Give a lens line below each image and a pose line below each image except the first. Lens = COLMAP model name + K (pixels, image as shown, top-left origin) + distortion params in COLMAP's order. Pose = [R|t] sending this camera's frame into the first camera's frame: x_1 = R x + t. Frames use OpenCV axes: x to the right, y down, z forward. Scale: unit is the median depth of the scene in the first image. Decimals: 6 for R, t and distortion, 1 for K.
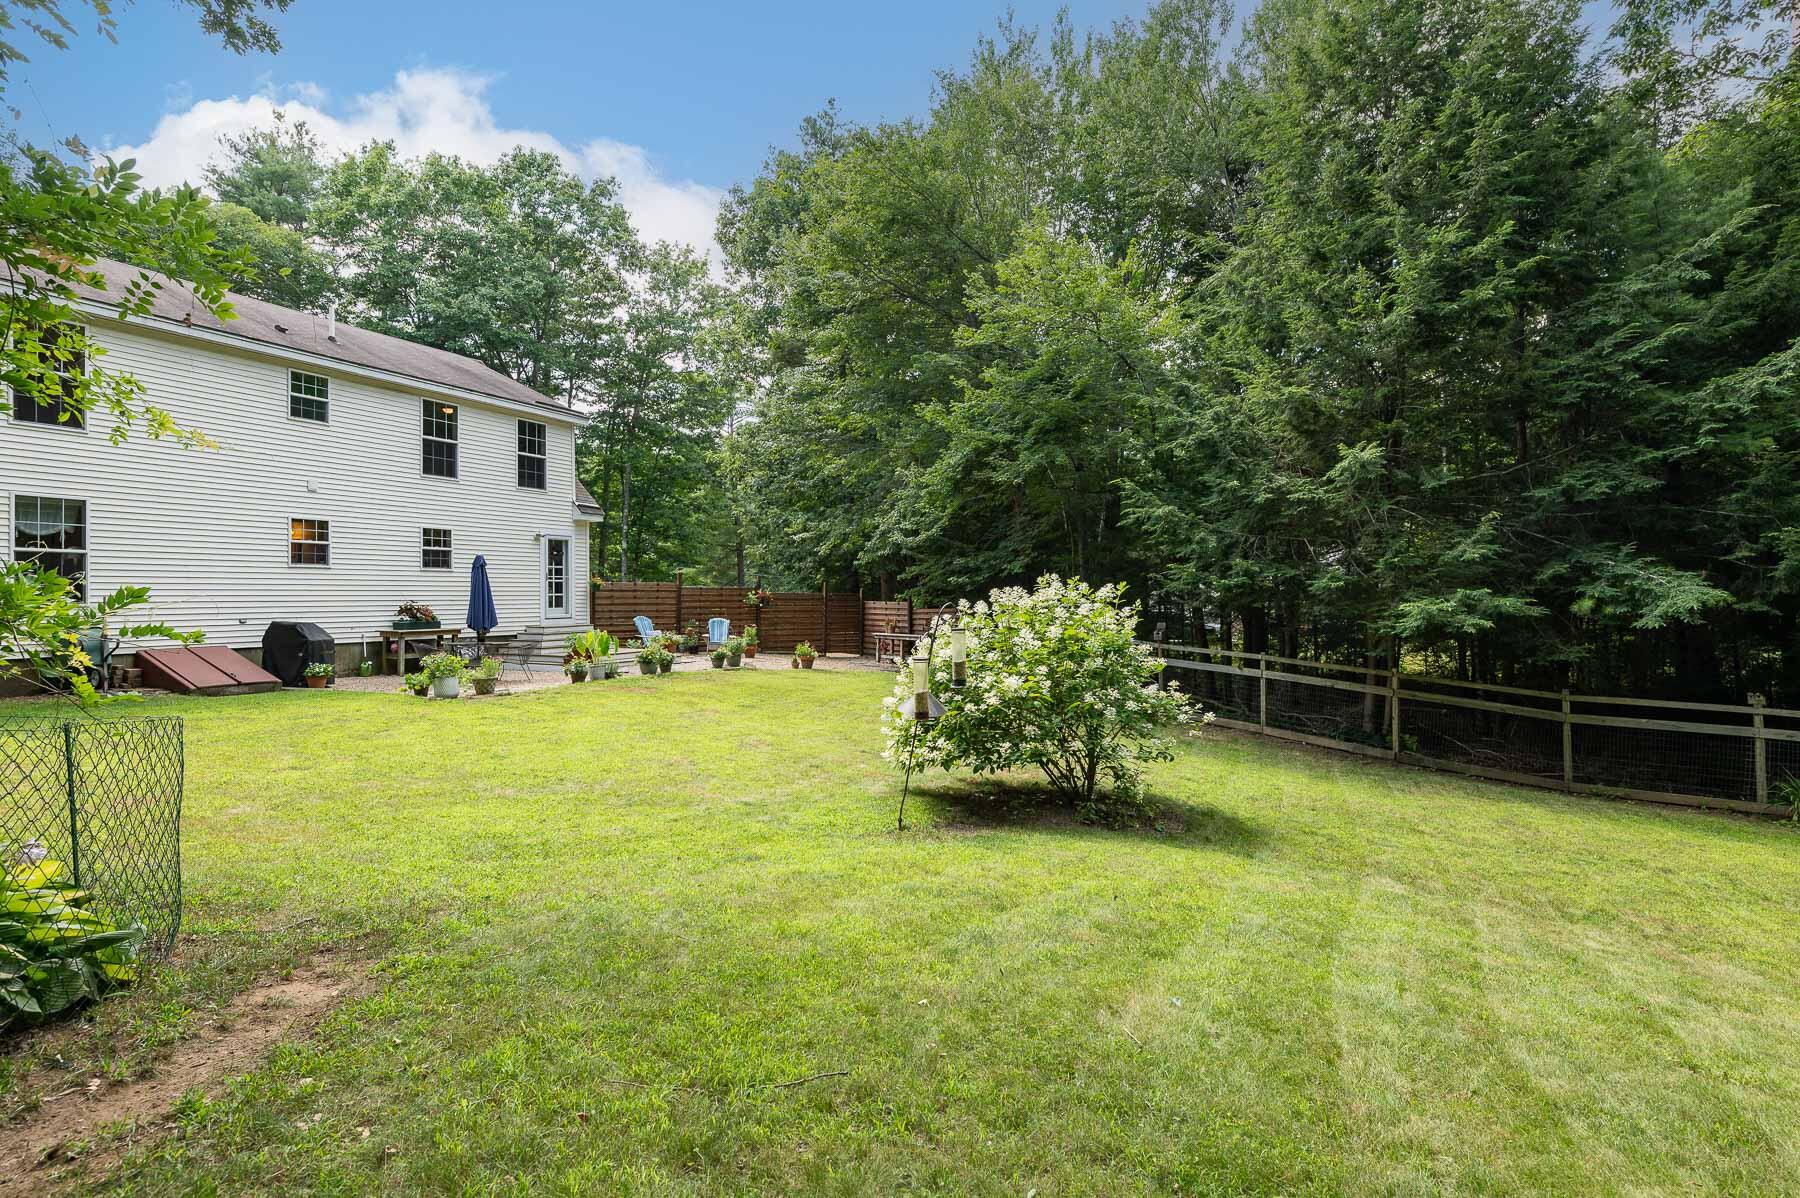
lens RADIAL K [[926.0, 0, 900.5], [0, 926.0, 607.2], [0, 0, 1]] dist [-0.000213, -0.000036]
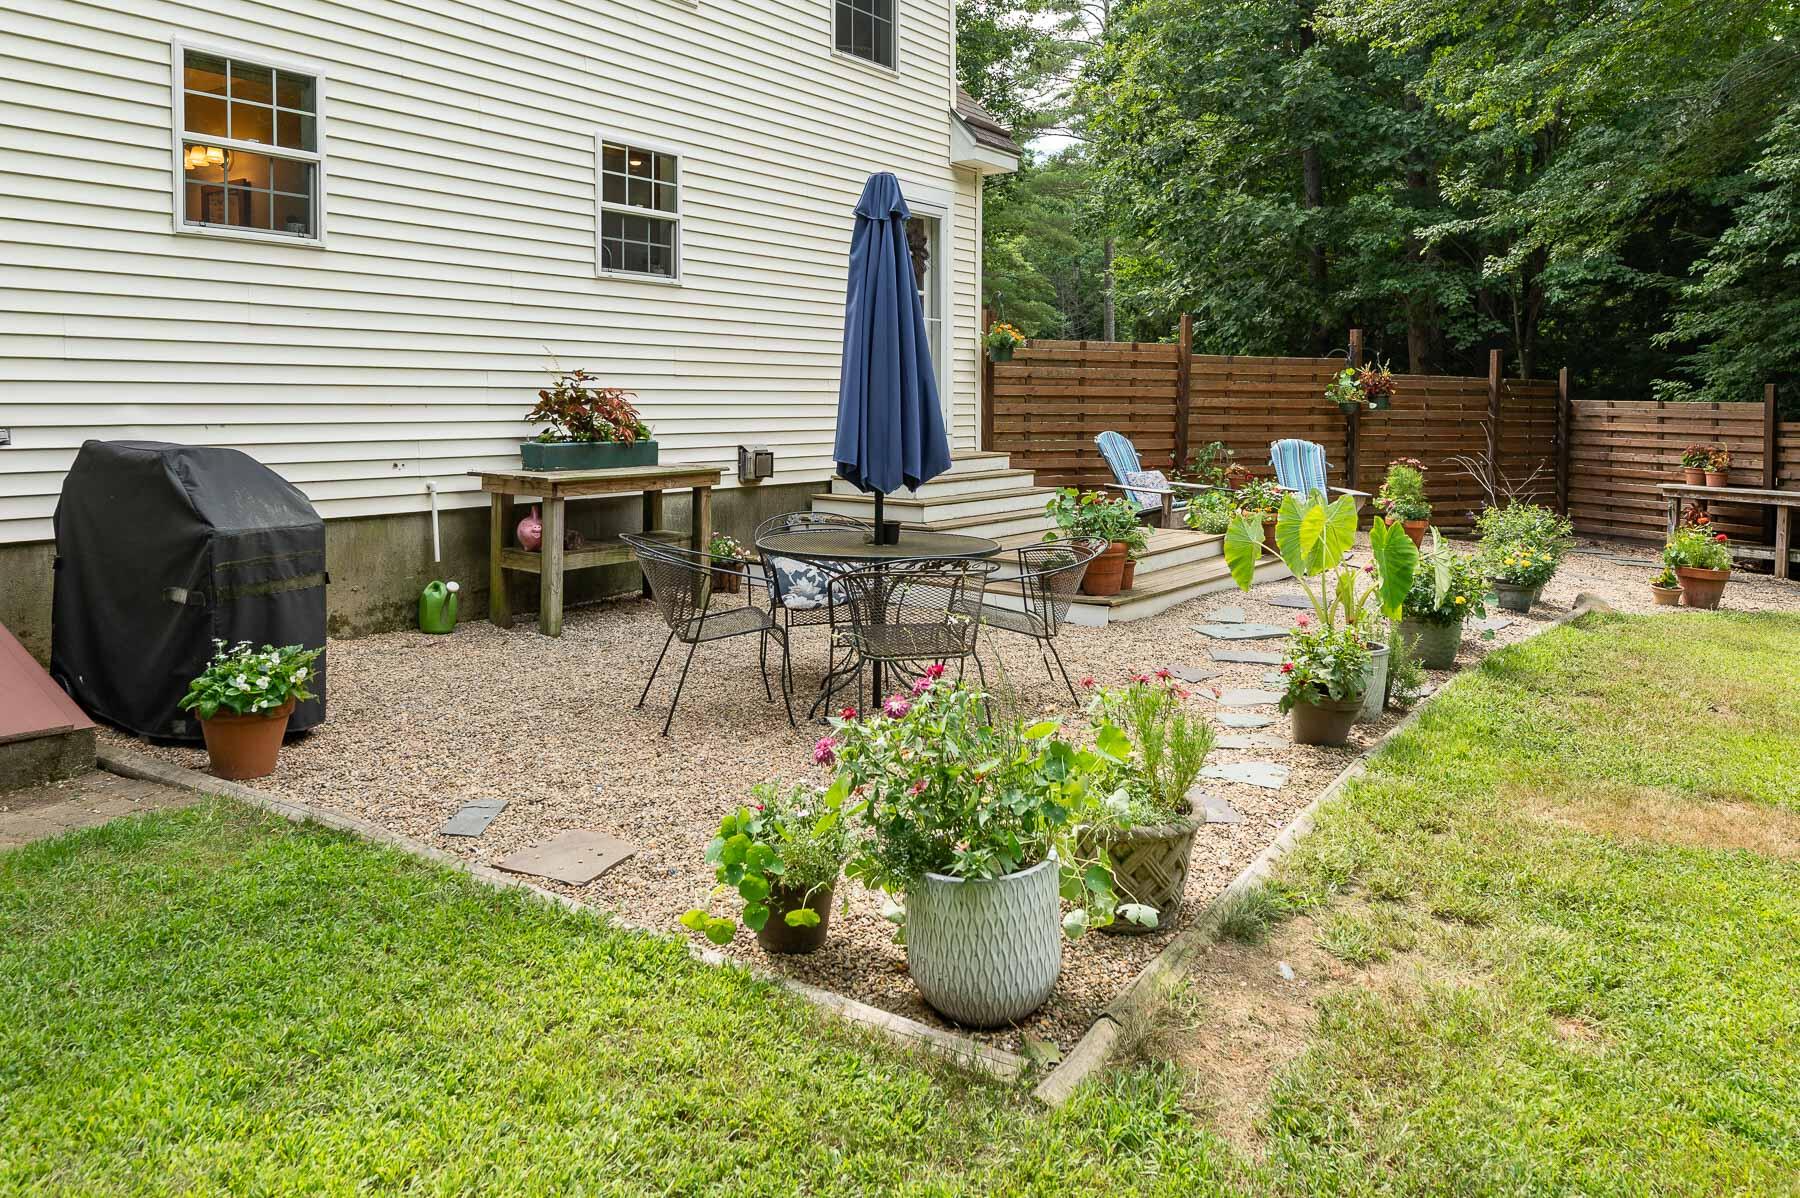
lens RADIAL K [[1084.3, 0, 782.0], [0, 1084.3, 480.0], [0, 0, 1]] dist [0.002243, -0.000331]
pose [[0.980652, 0.024527, -0.194217, -0.339867], [-0.012633, 0.997981, 0.062242, 0.004281], [0.195351, -0.058585, 0.978982, 0.575286]]
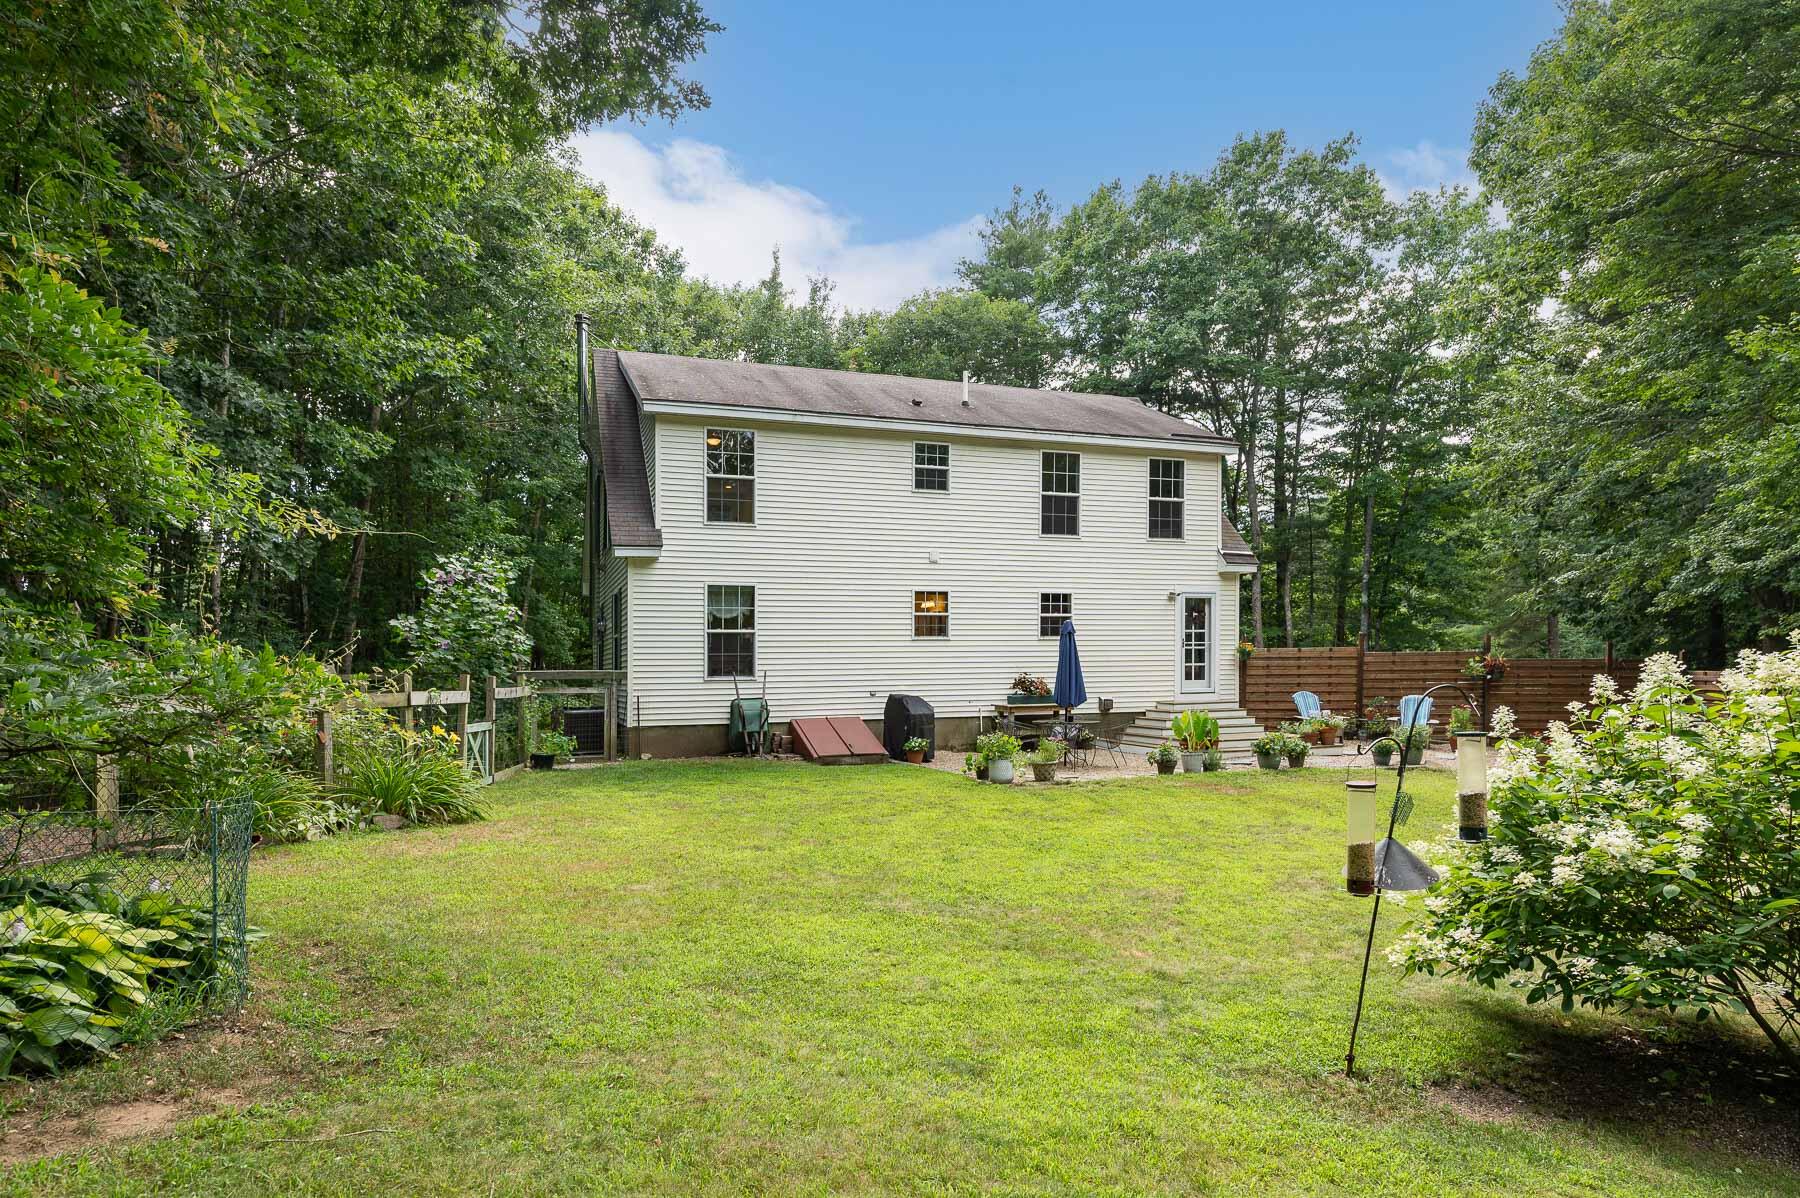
lens RADIAL K [[1059.6, 0, 898.7], [0, 1059.6, 699.5], [0, 0, 1]] dist [0.000581, -0.002060]
pose [[0.704033, 0.015625, -0.709996, 0.115385], [0.001220, 0.999730, 0.023211, -0.004451], [0.710166, -0.017208, 0.703824, 0.143065]]
